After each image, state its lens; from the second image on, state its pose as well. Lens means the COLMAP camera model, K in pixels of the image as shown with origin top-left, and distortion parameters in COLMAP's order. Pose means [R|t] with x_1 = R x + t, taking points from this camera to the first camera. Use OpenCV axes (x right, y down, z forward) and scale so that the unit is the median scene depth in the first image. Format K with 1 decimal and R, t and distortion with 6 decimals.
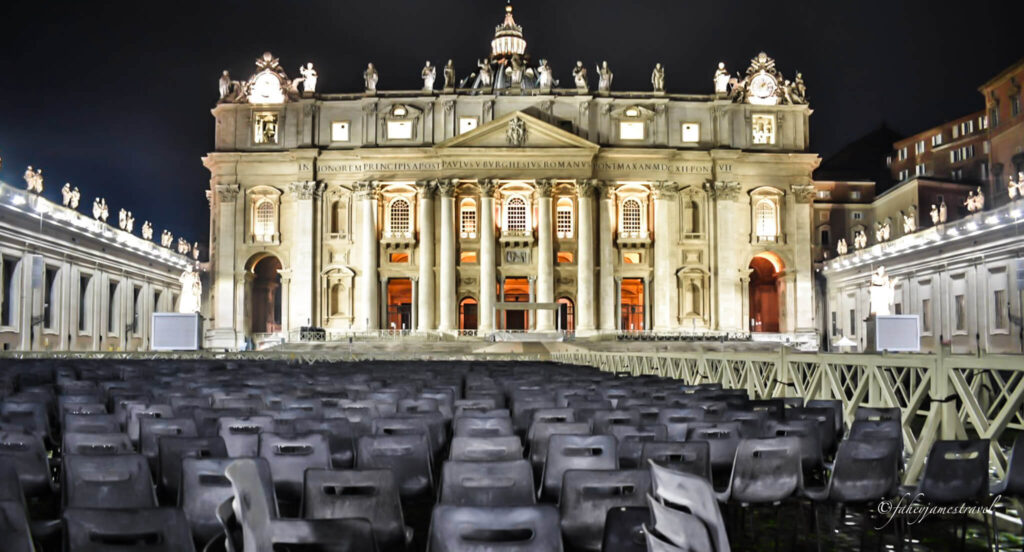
lens RADIAL K [[819.2, 0, 511.6], [0, 819.2, 341.5], [0, 0, 1]] dist [-0.100945, 0.000566]
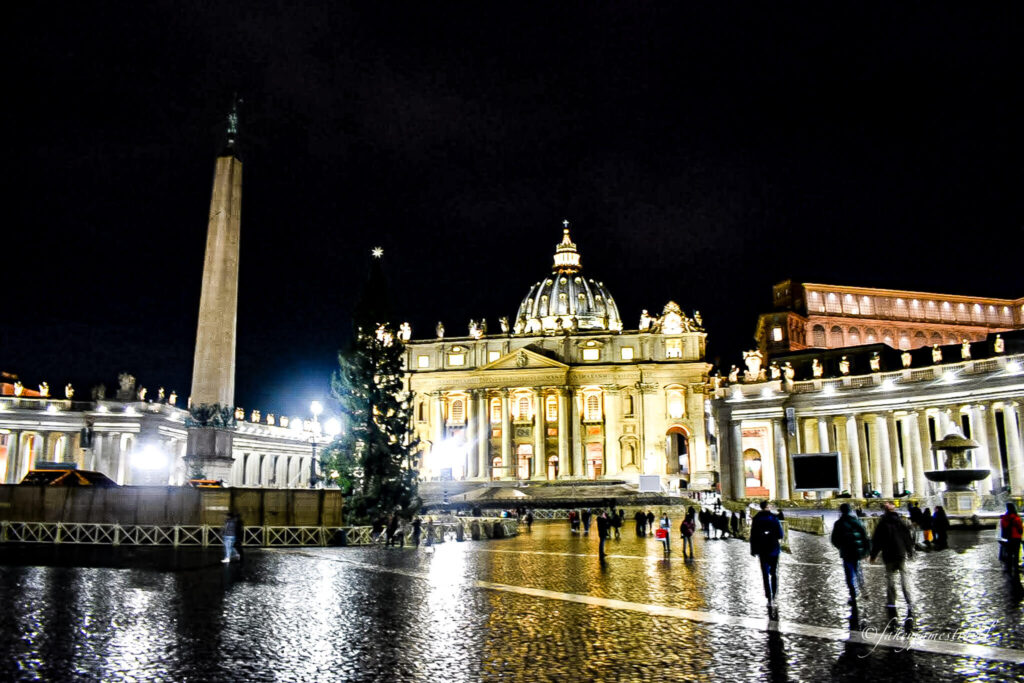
lens RADIAL K [[824.0, 0, 512.0], [0, 824.0, 341.5], [0, 0, 1]] dist [-0.095507, -0.000122]
pose [[0.981521, -0.043814, -0.186268, 0.307785], [0.016013, 0.988826, -0.148211, -0.036831], [0.190681, 0.142489, 0.971256, -0.691711]]
